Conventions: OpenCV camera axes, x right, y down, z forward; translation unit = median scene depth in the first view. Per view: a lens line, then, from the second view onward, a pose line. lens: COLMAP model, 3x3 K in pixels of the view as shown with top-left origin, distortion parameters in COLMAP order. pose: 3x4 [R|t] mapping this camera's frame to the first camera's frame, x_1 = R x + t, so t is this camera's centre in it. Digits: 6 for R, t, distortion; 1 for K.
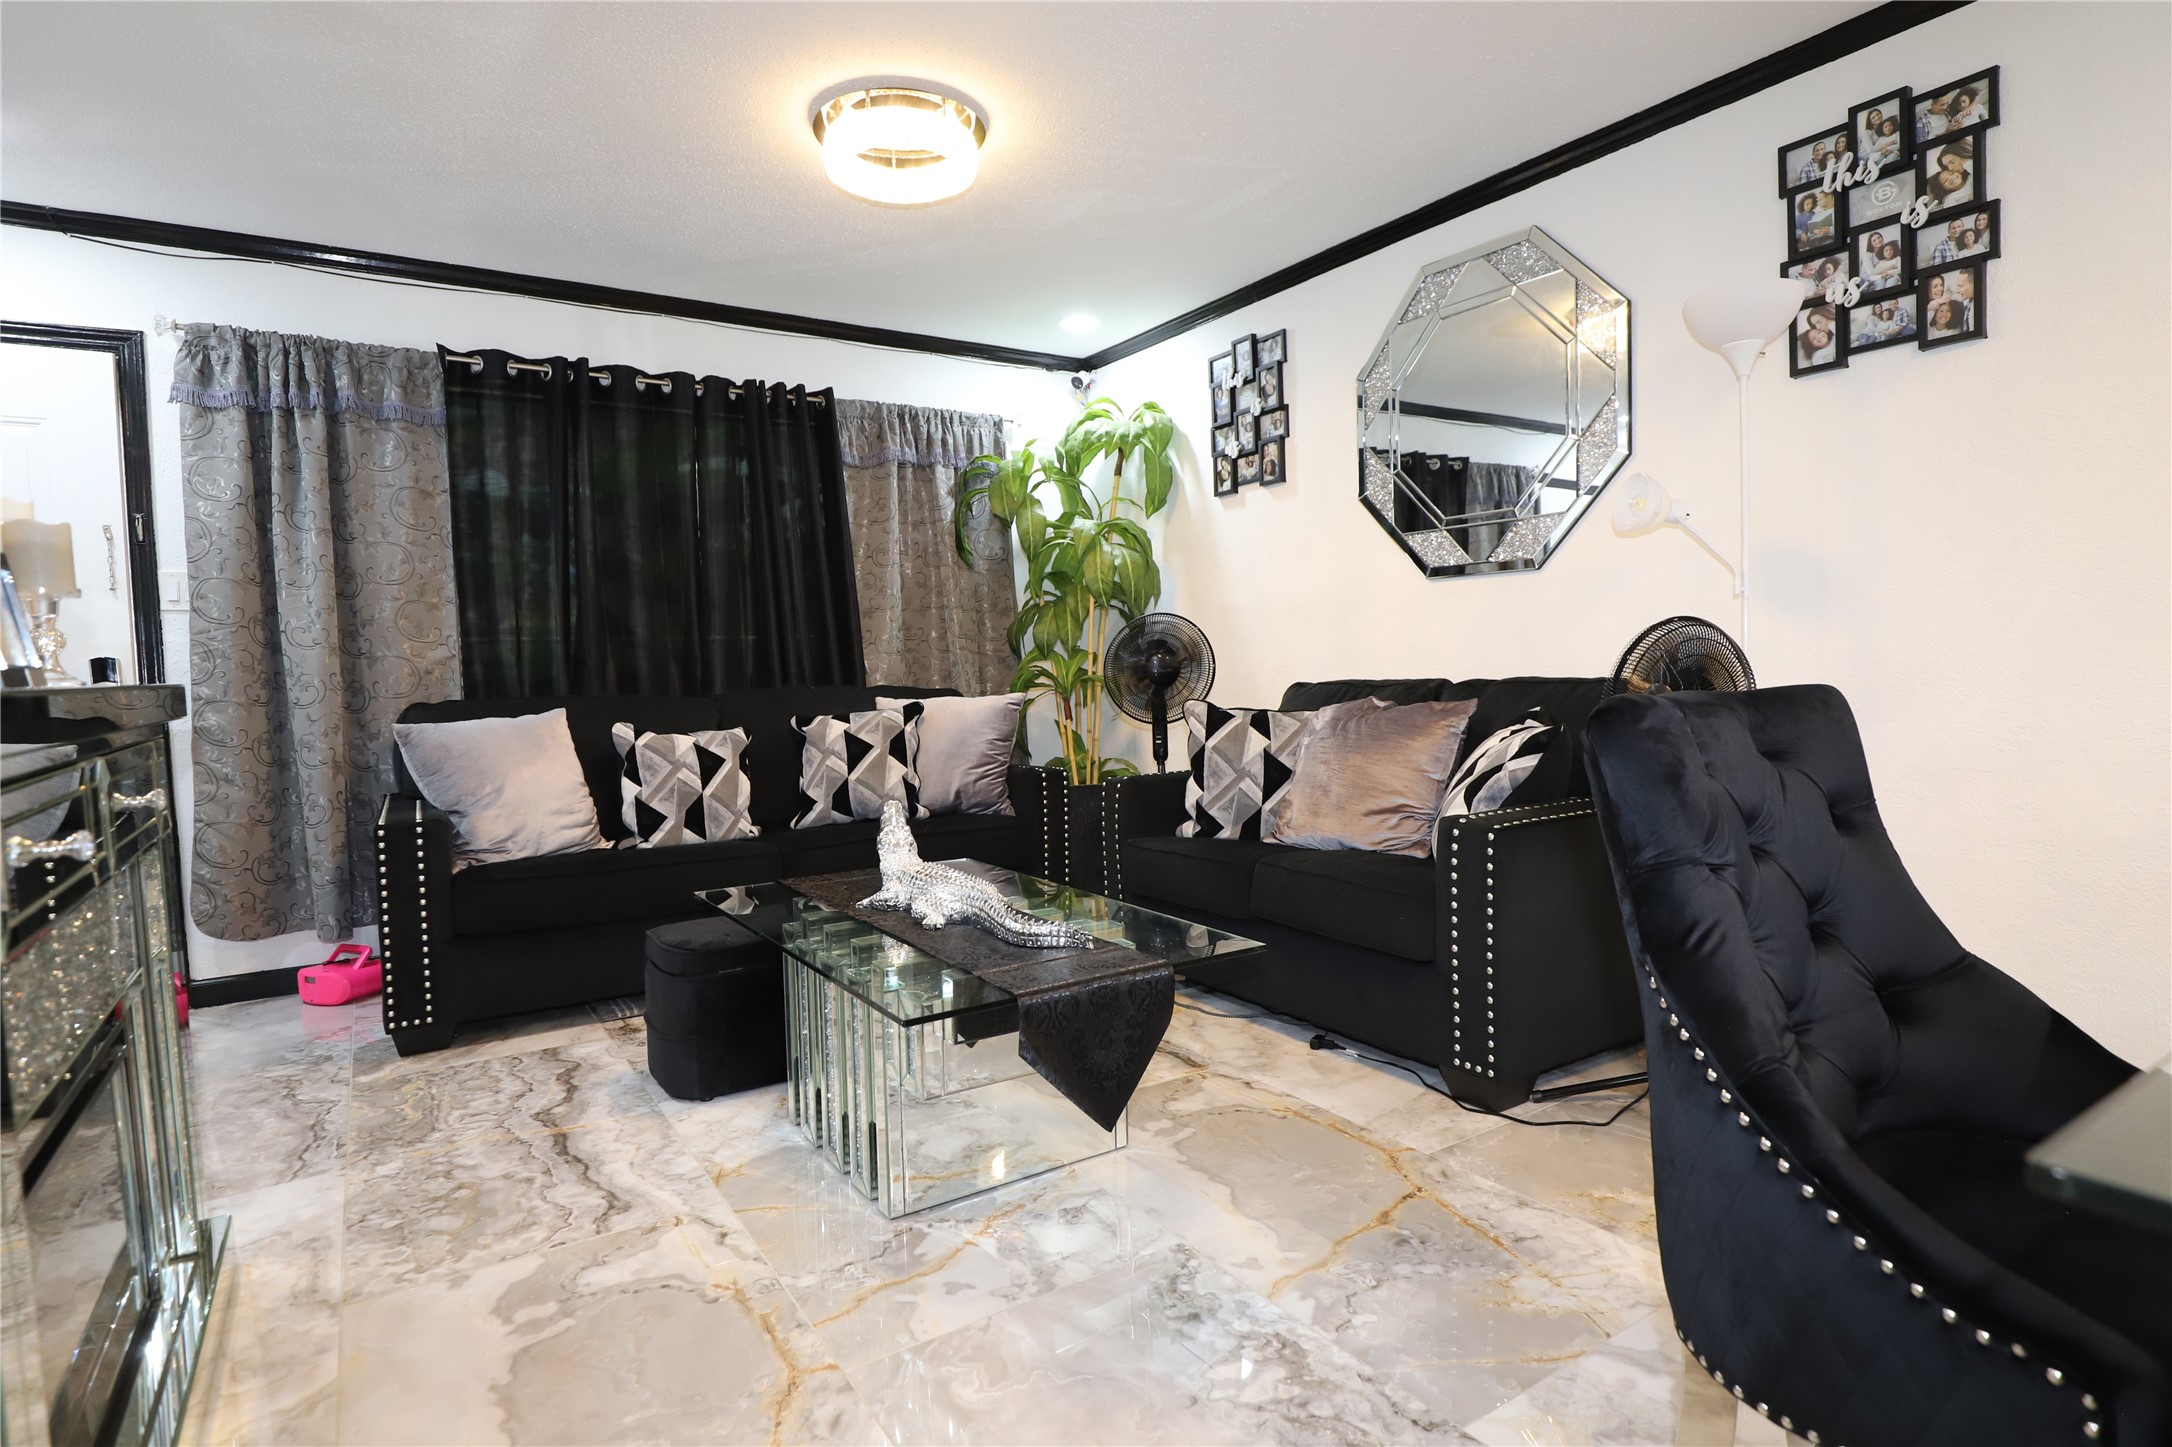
lens RADIAL K [[1078.3, 0, 1109.8], [0, 1078.3, 736.2], [0, 0, 1]] dist [-0.026862, 0.004115]
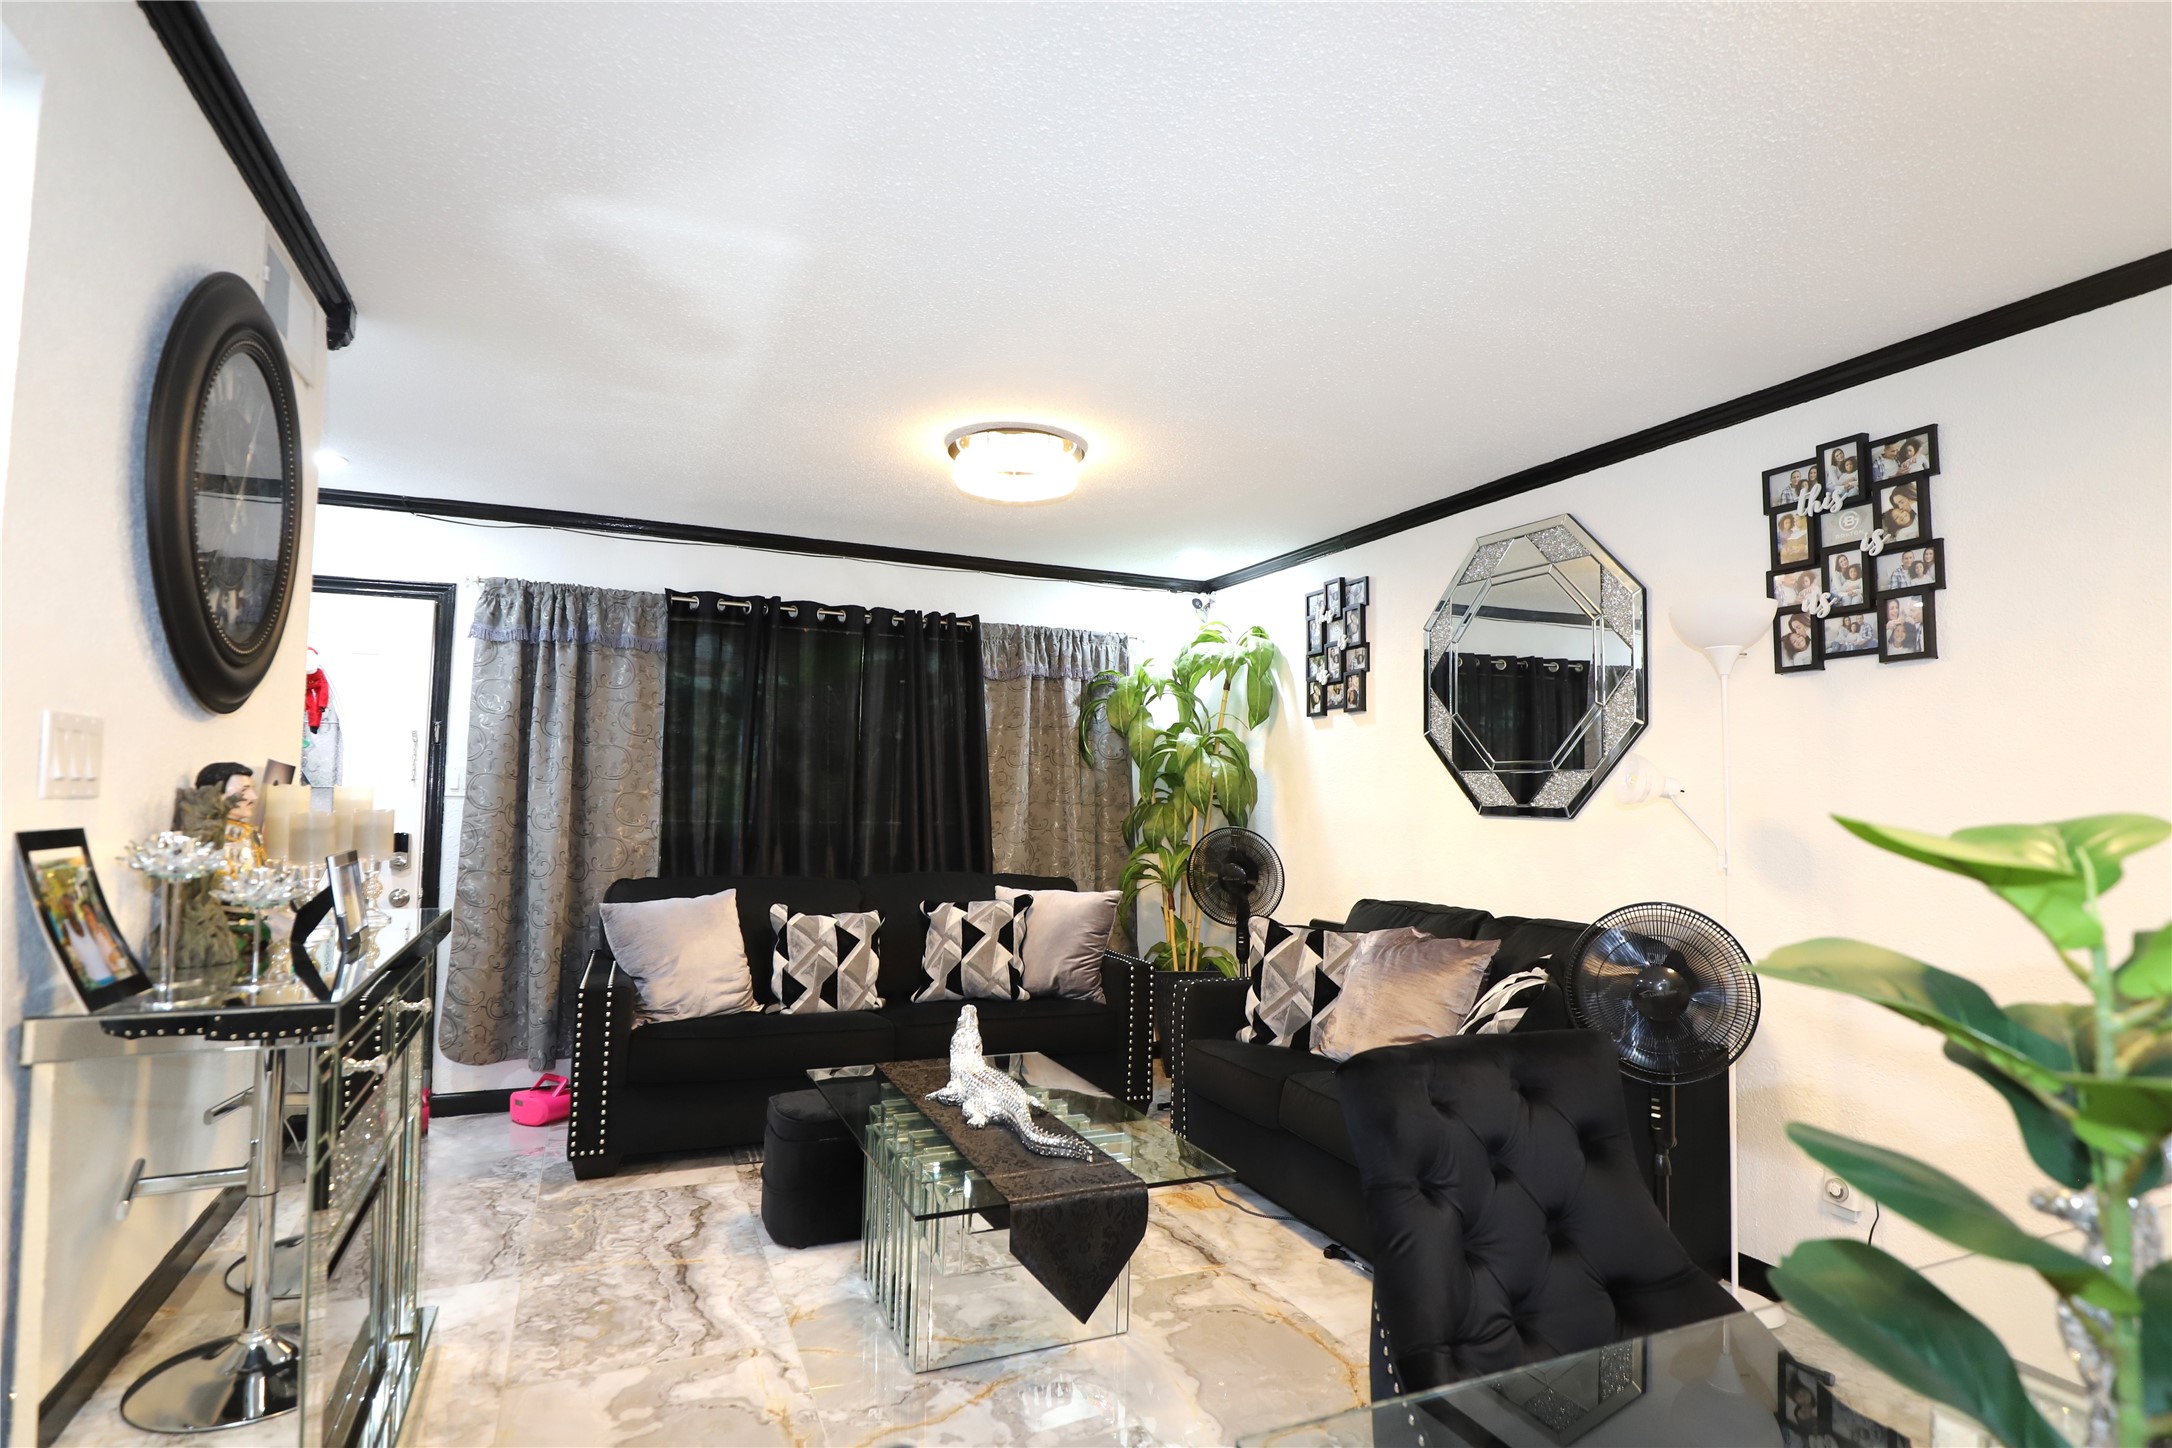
lens RADIAL K [[1078.3, 0, 1115.4], [0, 1078.3, 747.9], [0, 0, 1]] dist [-0.026862, 0.004115]
pose [[0.985298, 0.033143, -0.167599, 0.116873], [-0.051696, 0.992851, -0.107581, -0.081004], [0.162835, 0.114664, 0.979968, -0.140555]]
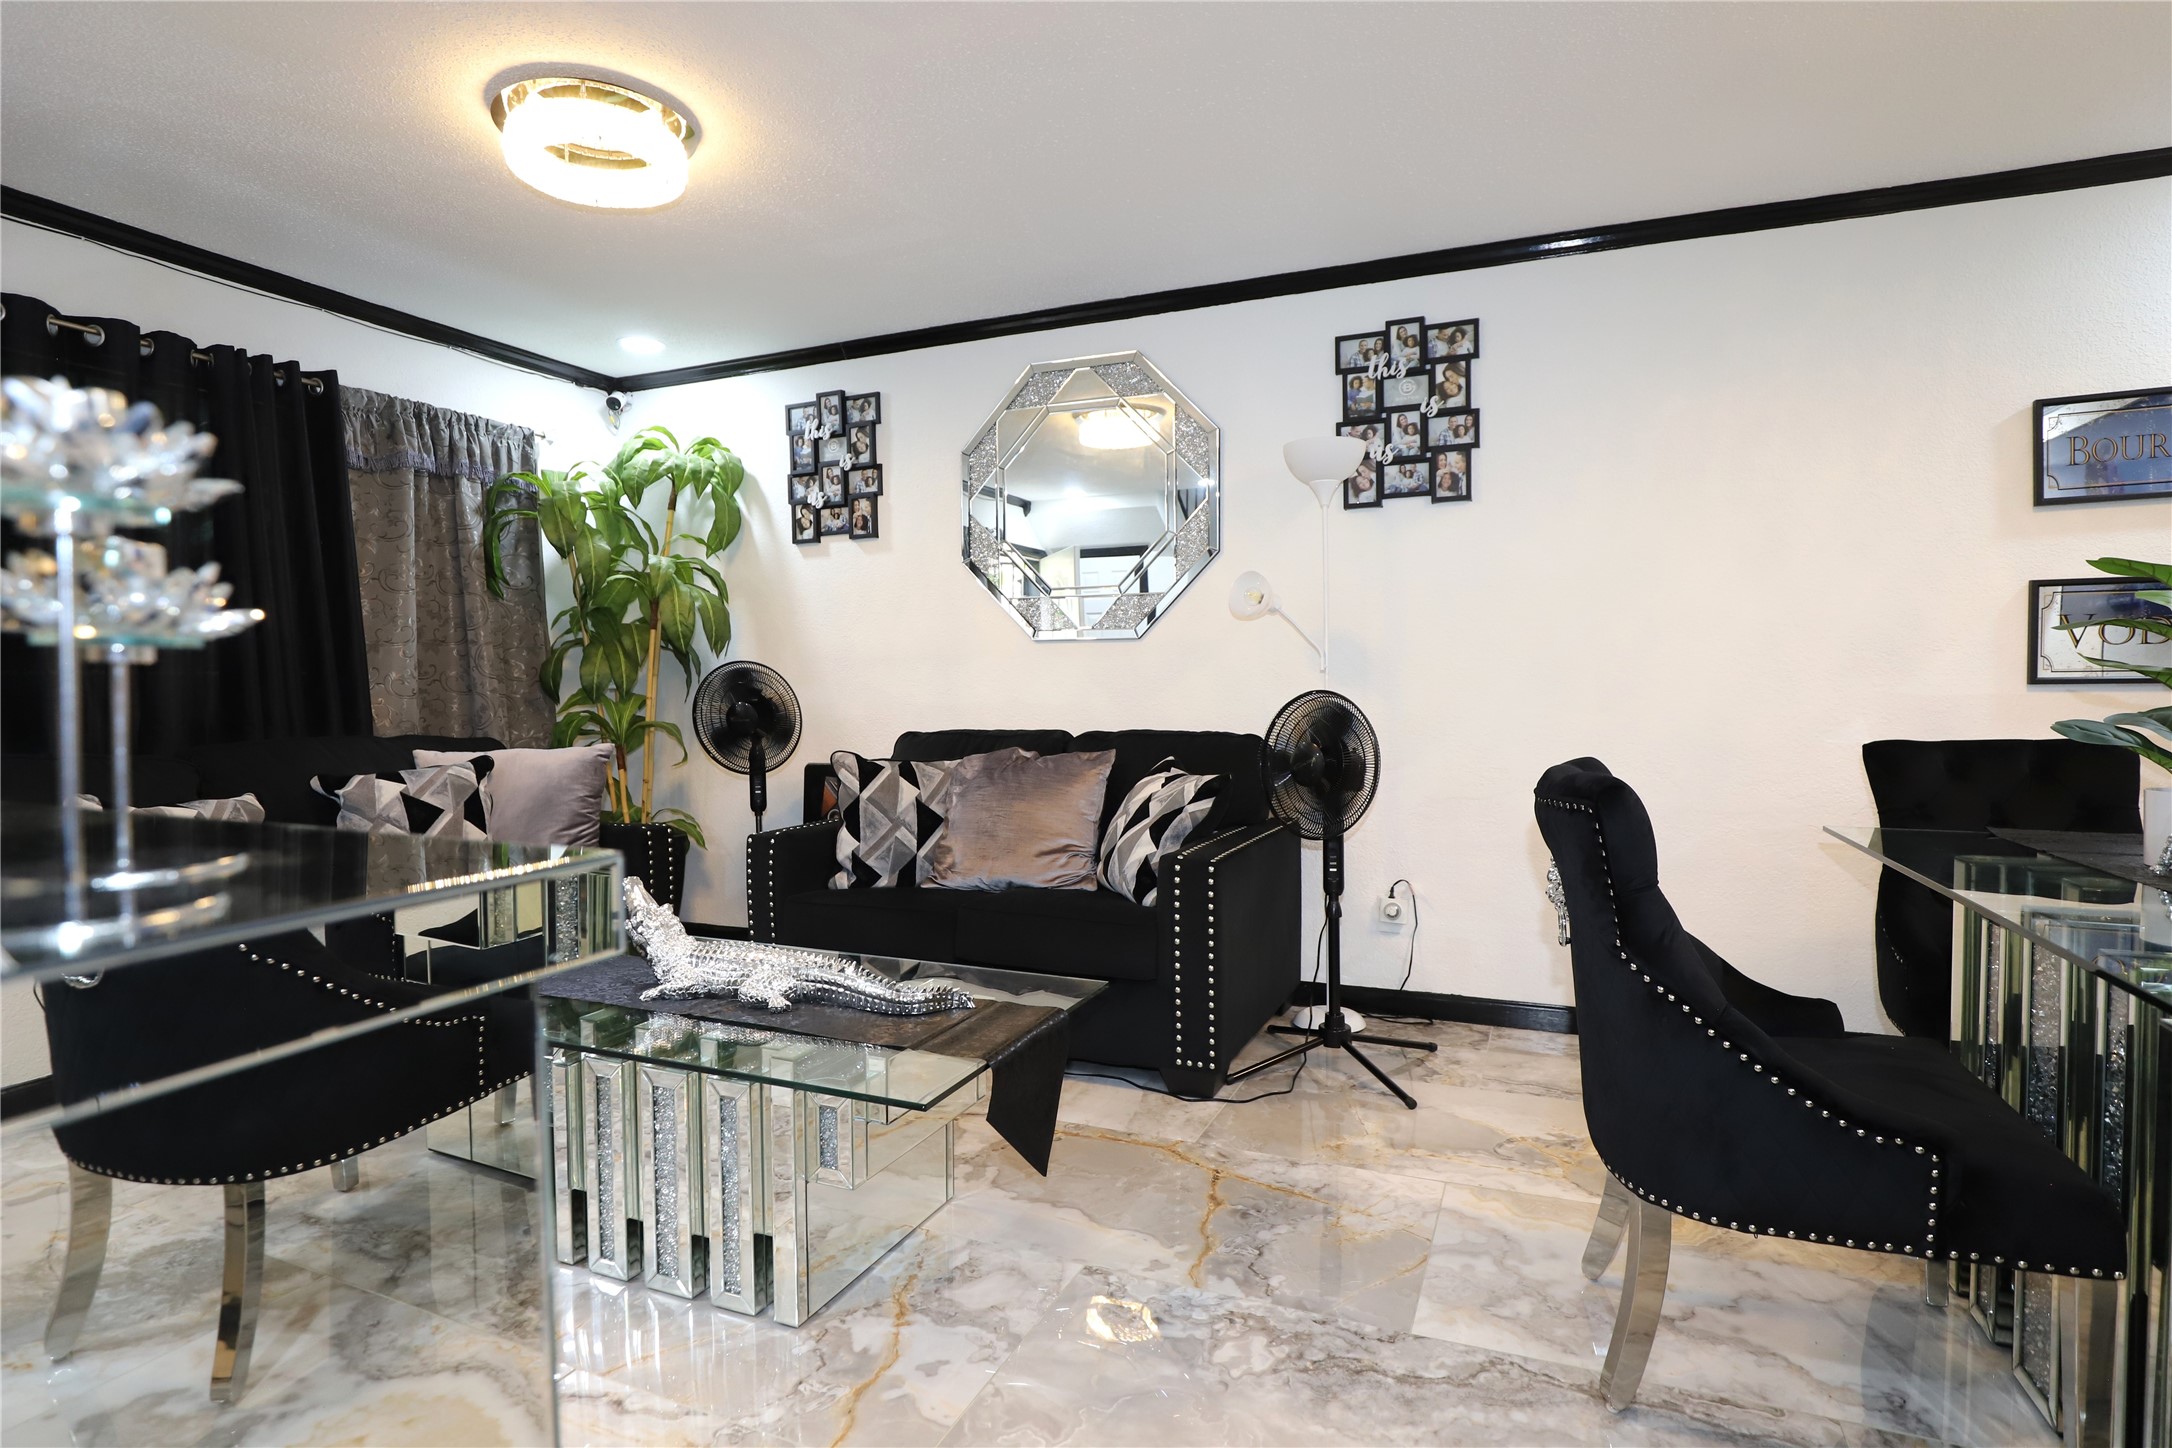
lens RADIAL K [[1078.3, 0, 1052.7], [0, 1078.3, 731.4], [0, 0, 1]] dist [-0.026862, 0.004115]
pose [[0.847062, -0.004954, 0.531471, -0.297156], [0.022087, 0.999421, -0.025888, -0.022674], [-0.531035, 0.033667, 0.846681, 0.044582]]
